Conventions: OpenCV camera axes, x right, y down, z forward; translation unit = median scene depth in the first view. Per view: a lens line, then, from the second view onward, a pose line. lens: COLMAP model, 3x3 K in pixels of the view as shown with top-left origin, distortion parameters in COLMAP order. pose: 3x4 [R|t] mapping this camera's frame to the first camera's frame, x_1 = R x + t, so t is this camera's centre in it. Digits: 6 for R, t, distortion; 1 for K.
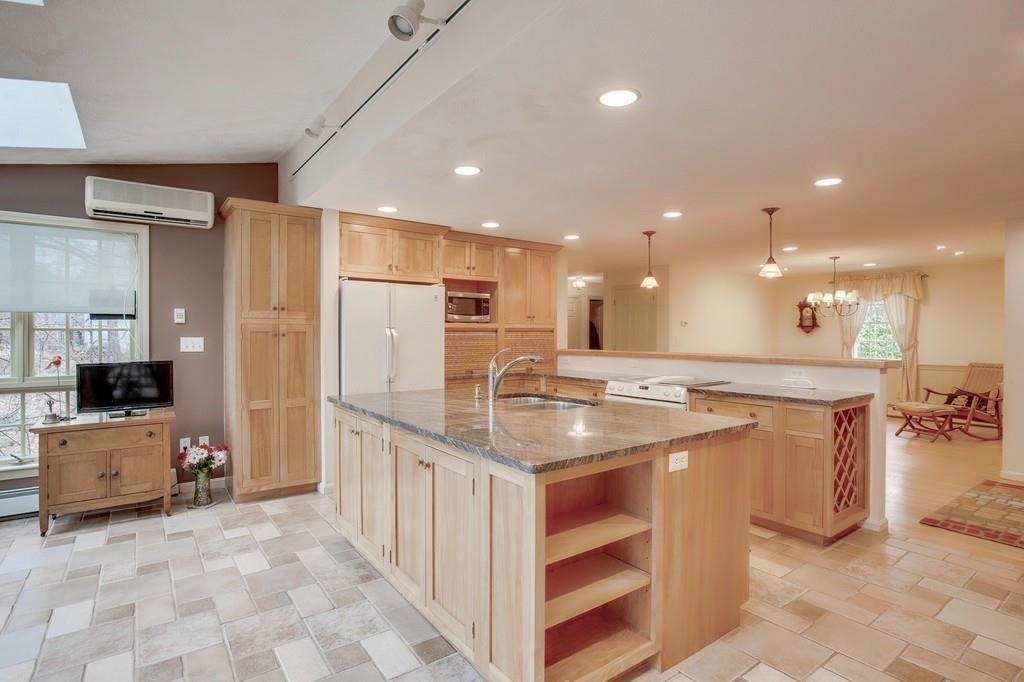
lens RADIAL K [[498.7, 0, 465.4], [0, 498.7, 337.8], [0, 0, 1]] dist [-0.033903, 0.005247]
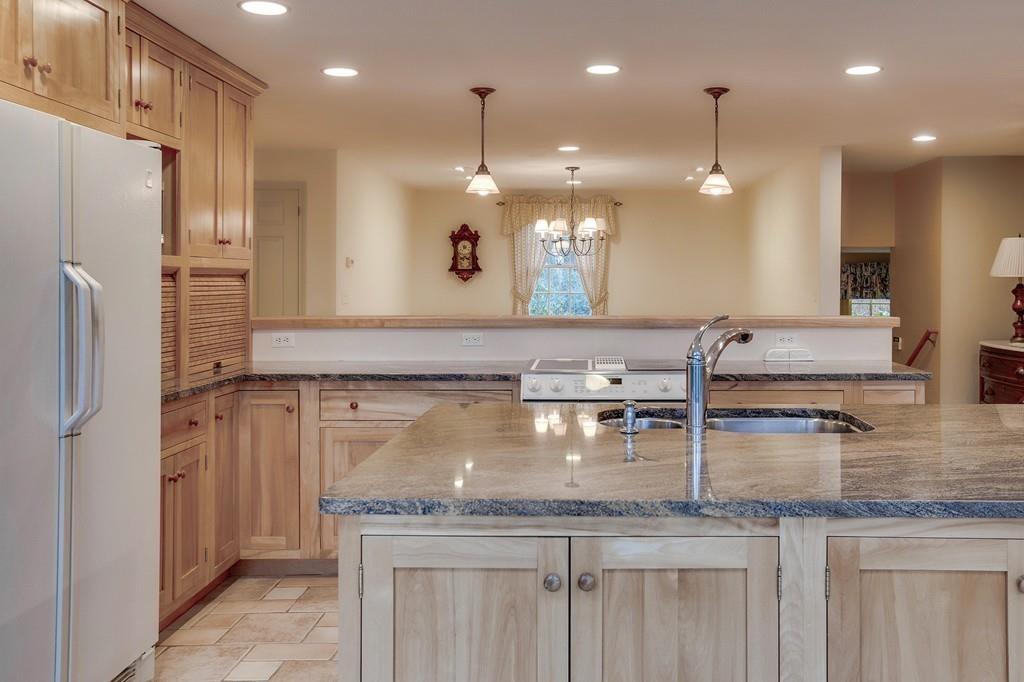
lens RADIAL K [[932.7, 0, 566.2], [0, 932.7, 298.1], [0, 0, 1]] dist [-0.028128, 0.000000]
pose [[0.578767, -0.013514, 0.815381, -0.392655], [0.006073, 0.999906, 0.012262, -0.002290], [-0.815470, -0.002145, 0.578795, 0.357621]]
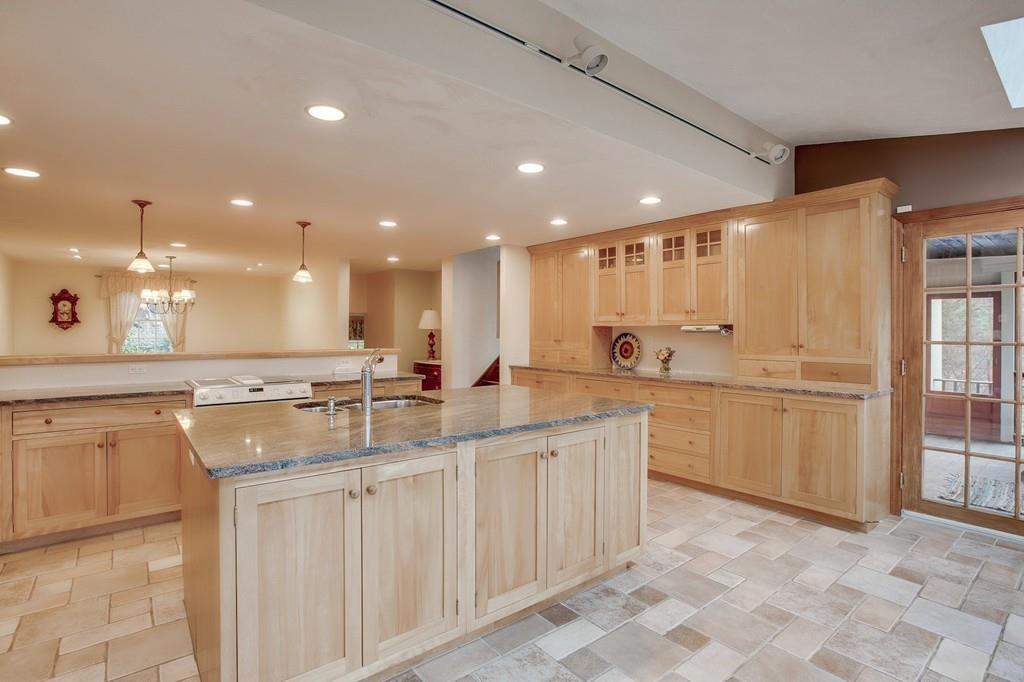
lens RADIAL K [[498.7, 0, 522.3], [0, 498.7, 337.8], [0, 0, 1]] dist [-0.033903, 0.005247]
pose [[-0.077682, -0.012005, 0.996906, -0.449013], [0.004631, 0.999912, 0.012402, -0.003325], [-0.996967, 0.005580, -0.077620, 0.450259]]
